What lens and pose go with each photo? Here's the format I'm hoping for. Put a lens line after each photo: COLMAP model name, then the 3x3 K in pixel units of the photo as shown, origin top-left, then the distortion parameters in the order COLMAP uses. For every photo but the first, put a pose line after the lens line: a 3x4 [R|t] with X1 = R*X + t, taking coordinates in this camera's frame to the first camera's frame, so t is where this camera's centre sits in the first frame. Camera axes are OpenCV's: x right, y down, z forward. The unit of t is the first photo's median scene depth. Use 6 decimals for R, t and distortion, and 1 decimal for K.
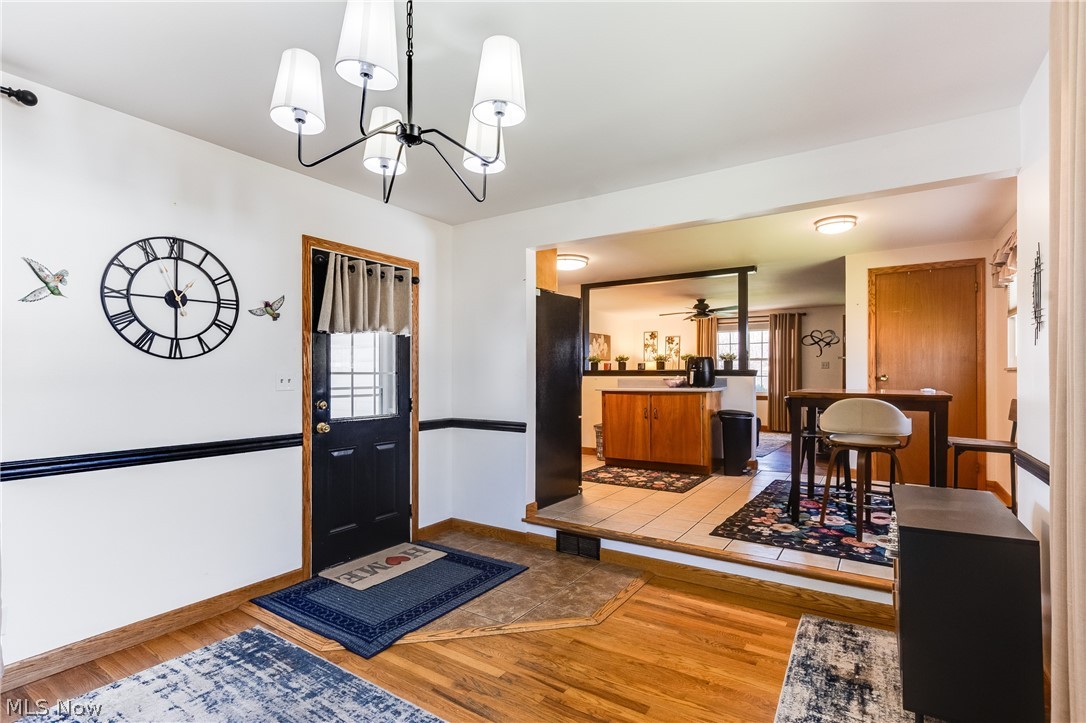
lens RADIAL K [[522.8, 0, 538.2], [0, 522.8, 383.3], [0, 0, 1]] dist [-0.004327, 0.000115]
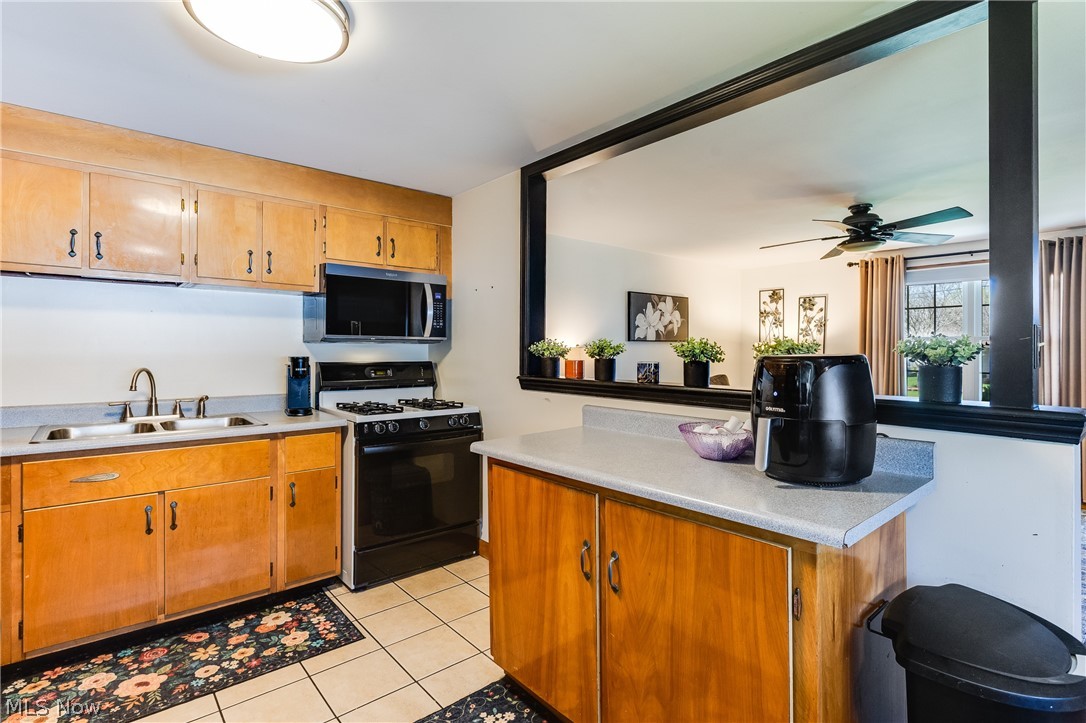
lens RADIAL K [[522.8, 0, 544.5], [0, 522.8, 356.1], [0, 0, 1]] dist [-0.004327, 0.000115]
pose [[0.960578, 0.005787, -0.277950, 0.259272], [-0.004992, 0.999981, 0.003566, -0.050444], [0.277965, -0.002037, 0.960589, 0.729173]]
